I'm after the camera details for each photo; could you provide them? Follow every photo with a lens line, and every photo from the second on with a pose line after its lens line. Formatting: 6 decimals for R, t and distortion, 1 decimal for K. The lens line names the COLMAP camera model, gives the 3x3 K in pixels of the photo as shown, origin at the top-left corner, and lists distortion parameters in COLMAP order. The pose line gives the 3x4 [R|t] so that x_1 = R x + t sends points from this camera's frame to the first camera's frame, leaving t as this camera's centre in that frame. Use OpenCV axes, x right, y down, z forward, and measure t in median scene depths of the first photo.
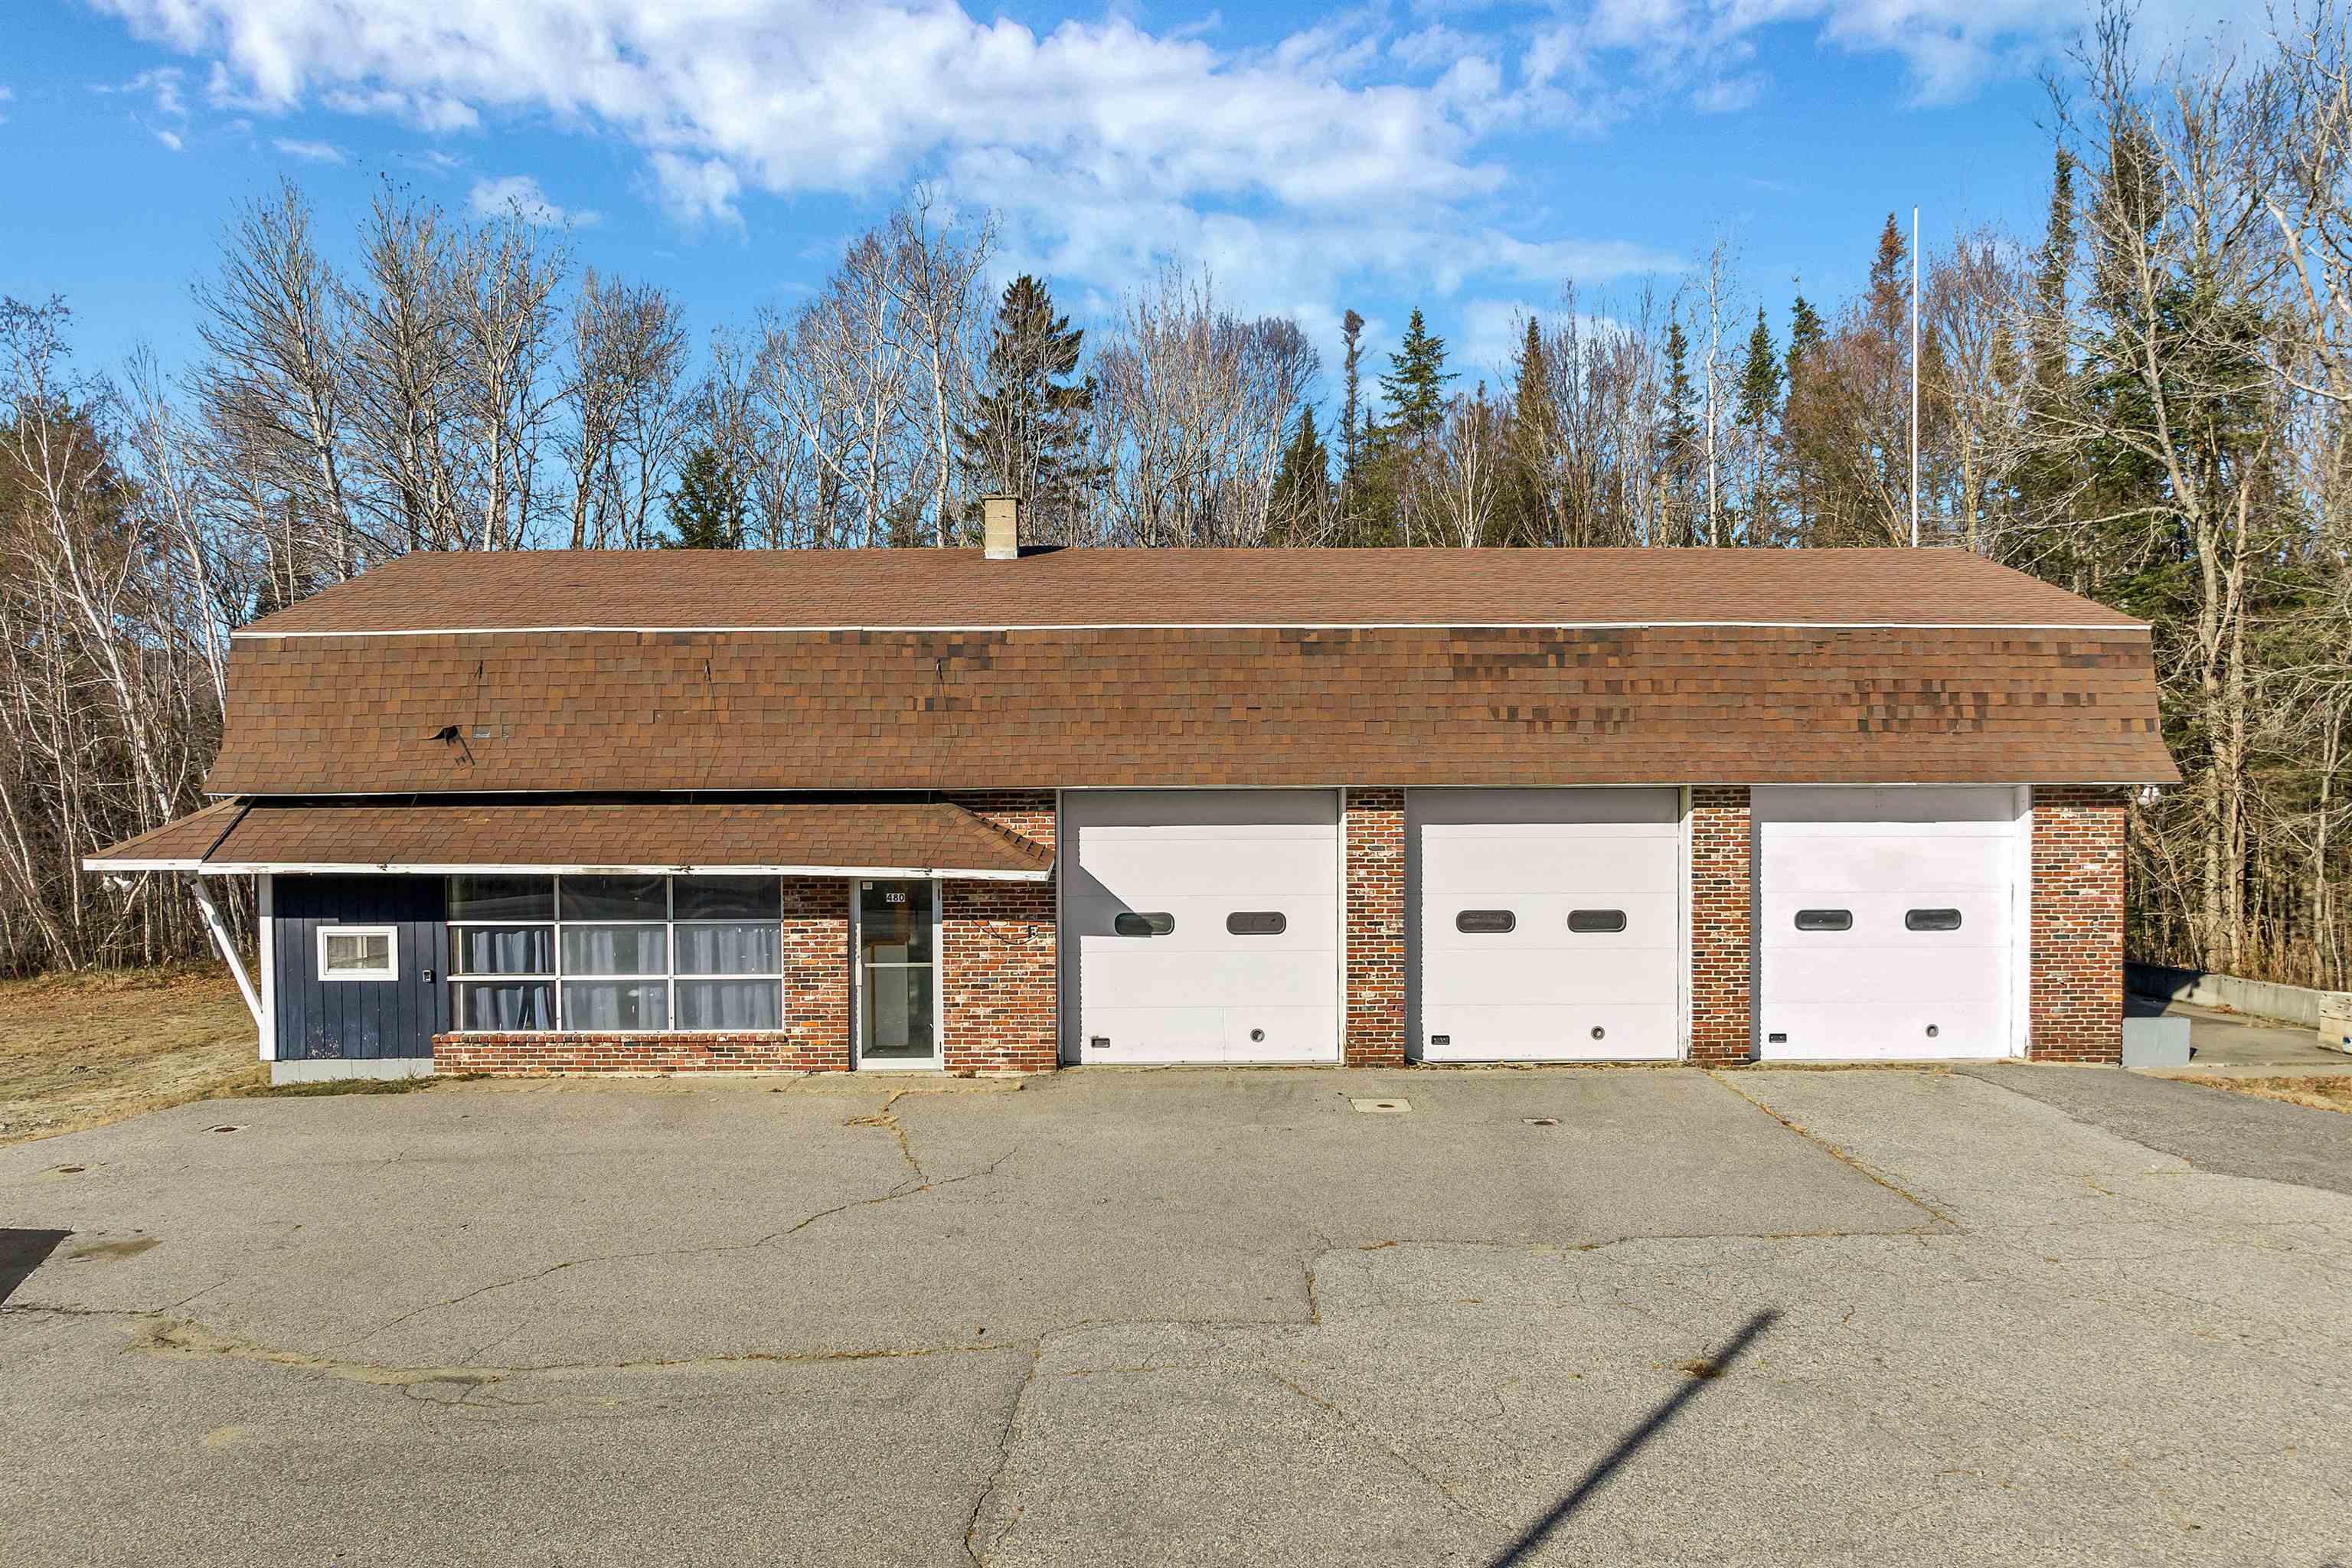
lens RADIAL K [[1707.7, 0, 1182.0], [0, 1707.7, 854.5], [0, 0, 1]] dist [-0.037567, -0.004523]
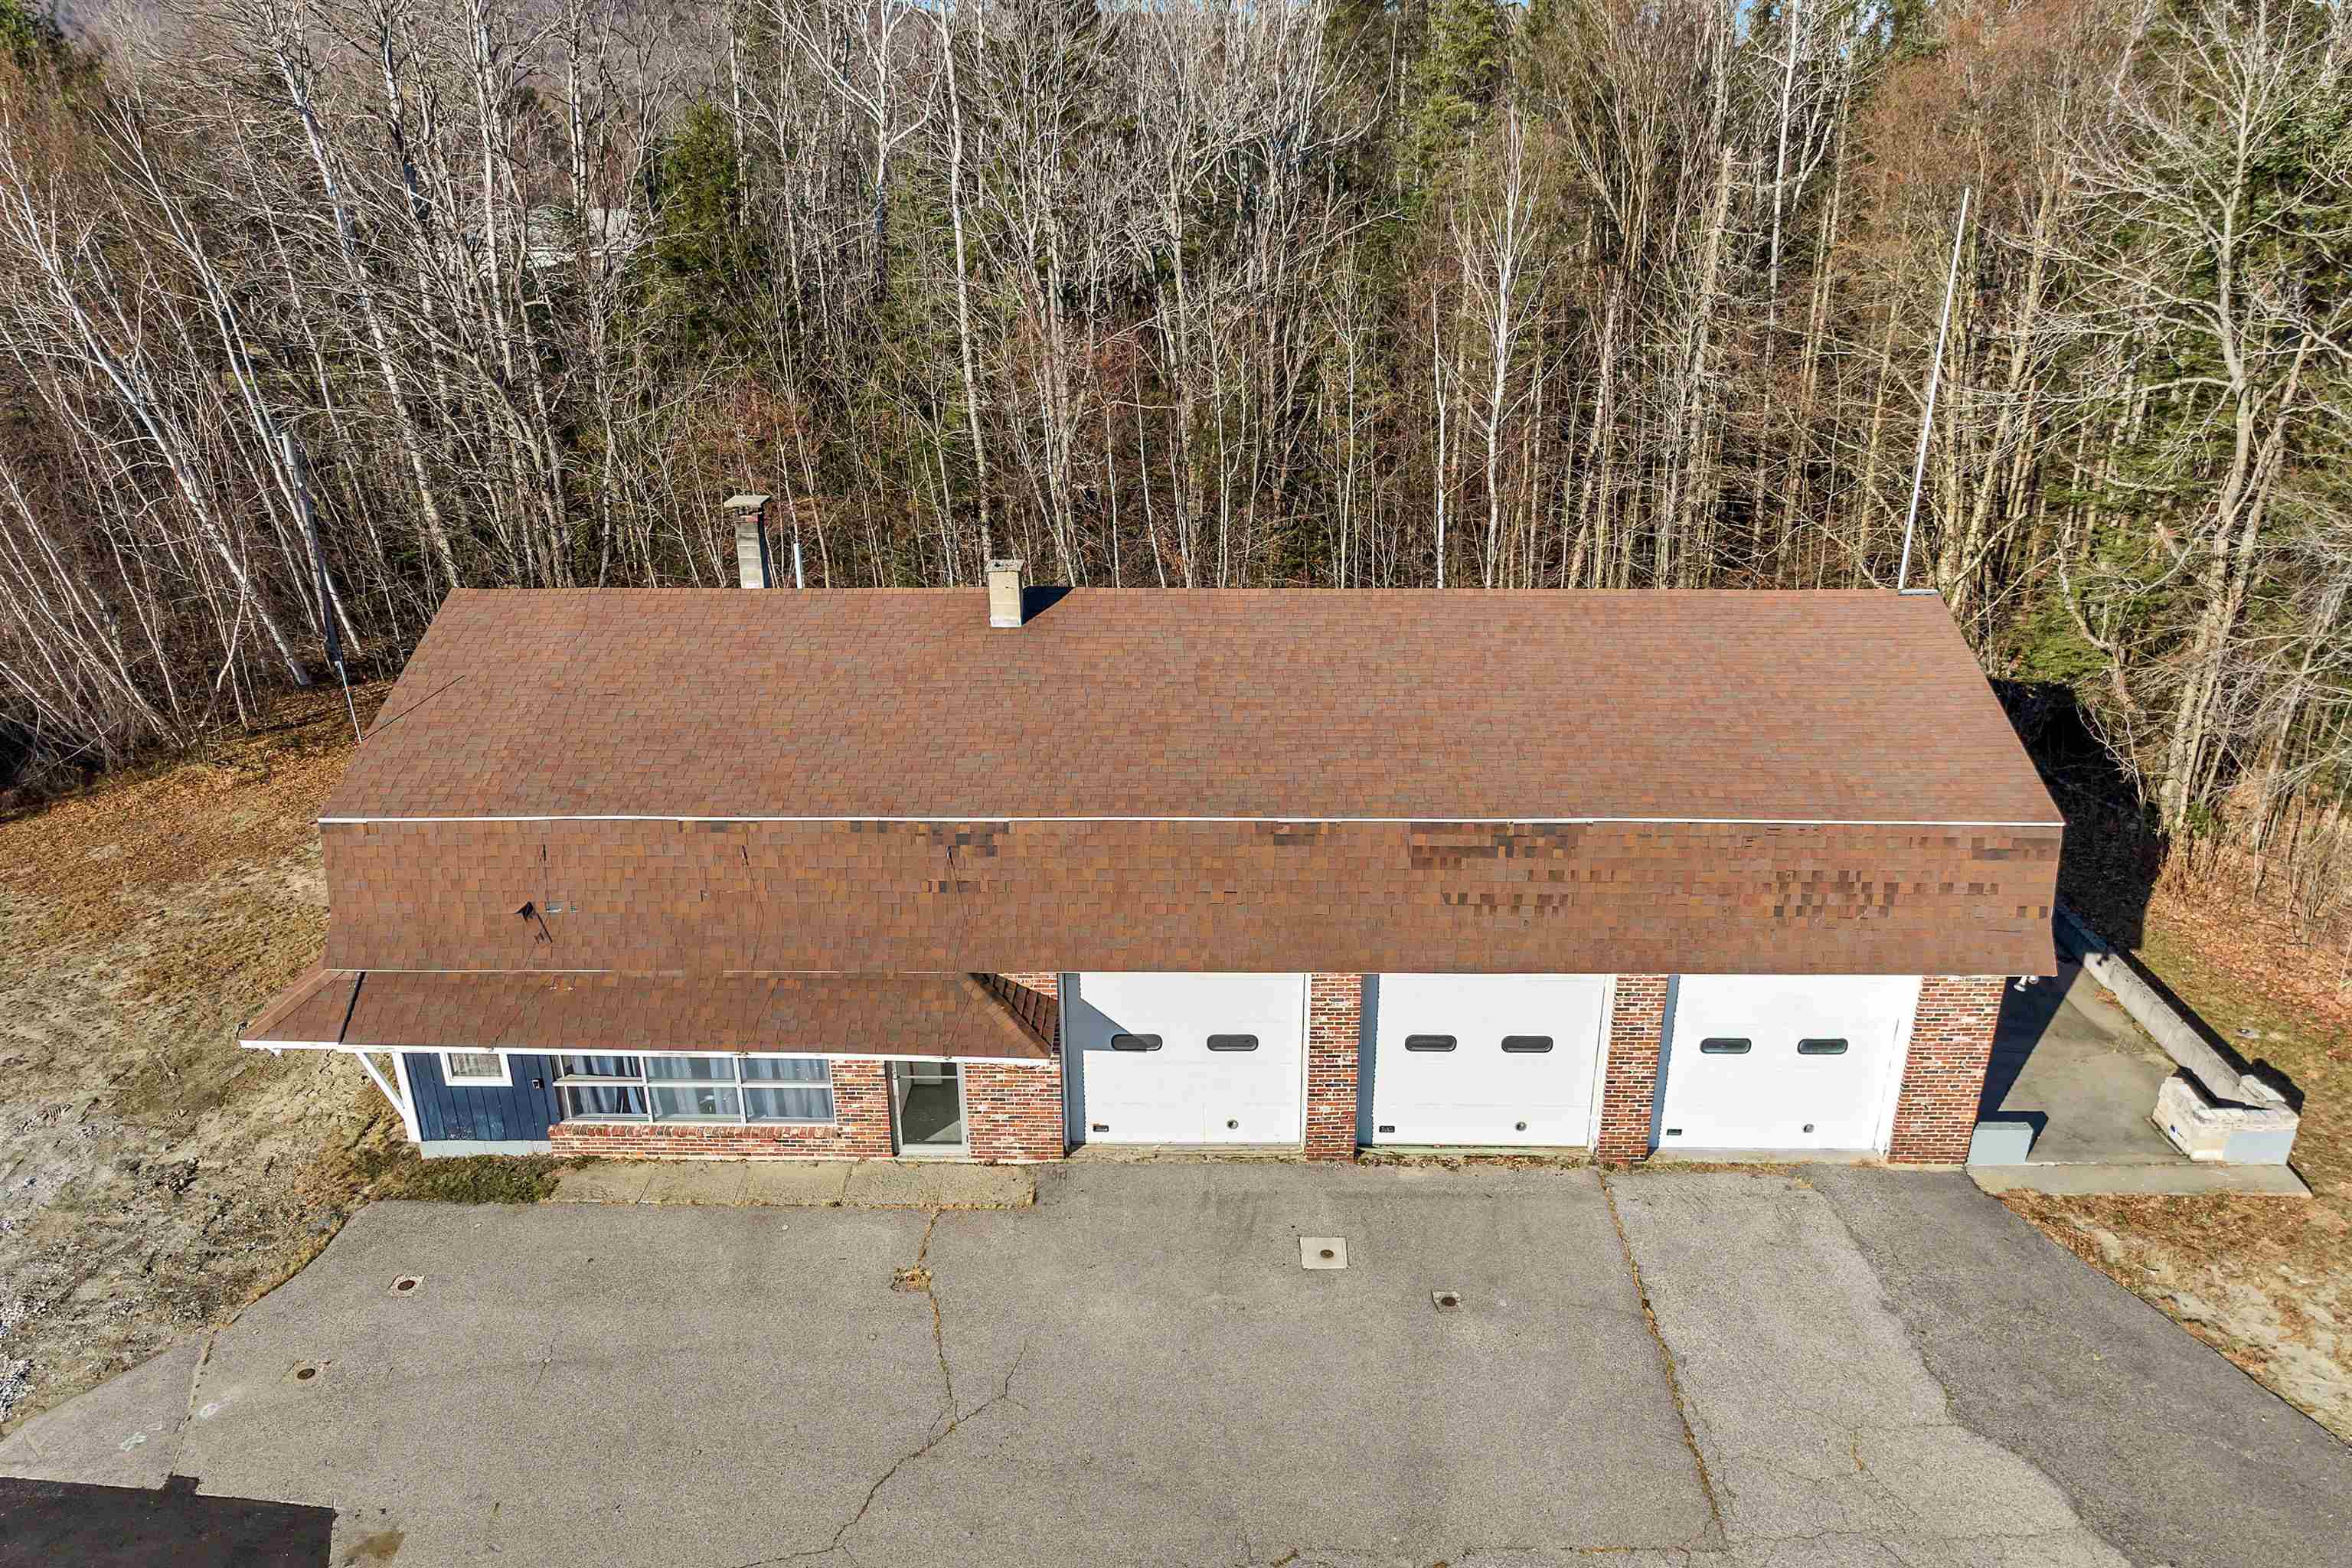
lens RADIAL K [[1698.5, 0, 1182.9], [0, 1698.5, 851.0], [0, 0, 1]] dist [-0.035462, 0.002263]
pose [[0.999436, 0.013669, -0.030689, 0.044282], [-0.000931, 0.924400, 0.381423, -0.532605], [0.033582, -0.381179, 0.923891, -0.022014]]
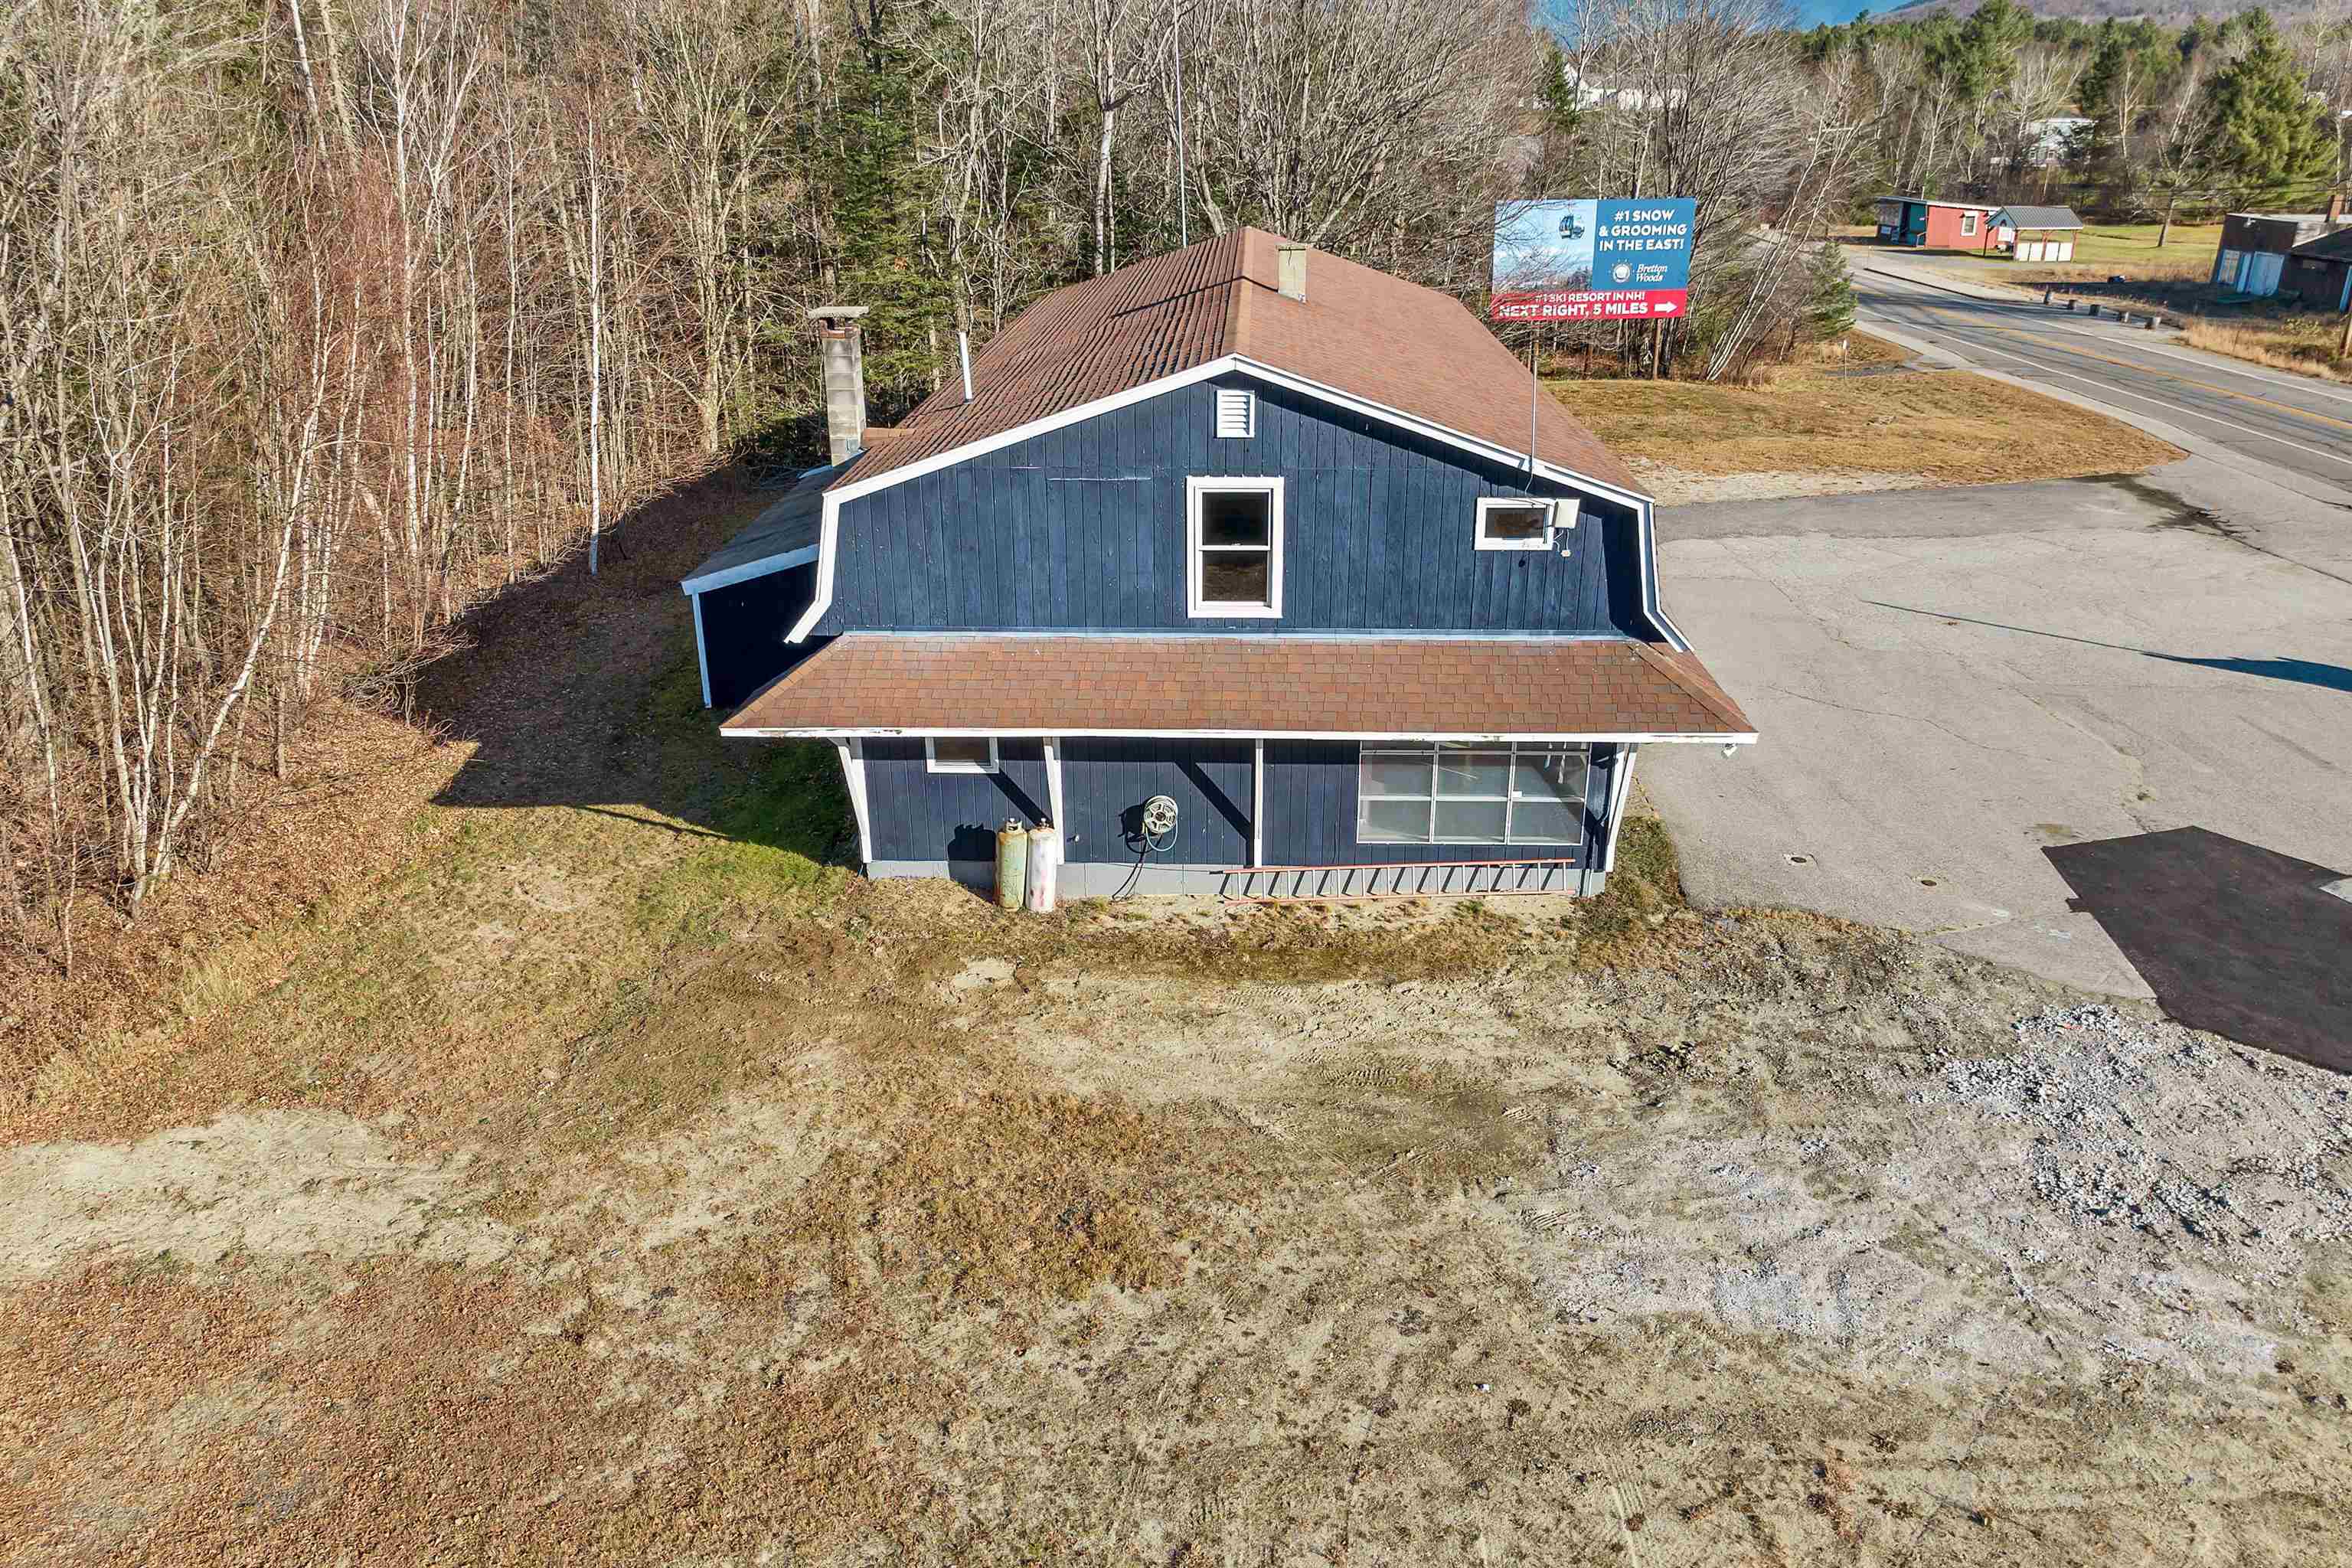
lens RADIAL K [[1698.5, 0, 1182.9], [0, 1698.5, 851.0], [0, 0, 1]] dist [-0.035462, 0.002263]
pose [[0.054823, -0.399806, 0.914959, -1.588612], [0.032362, 0.916567, 0.398570, -0.351383], [-0.997972, 0.007760, 0.063187, 1.209904]]
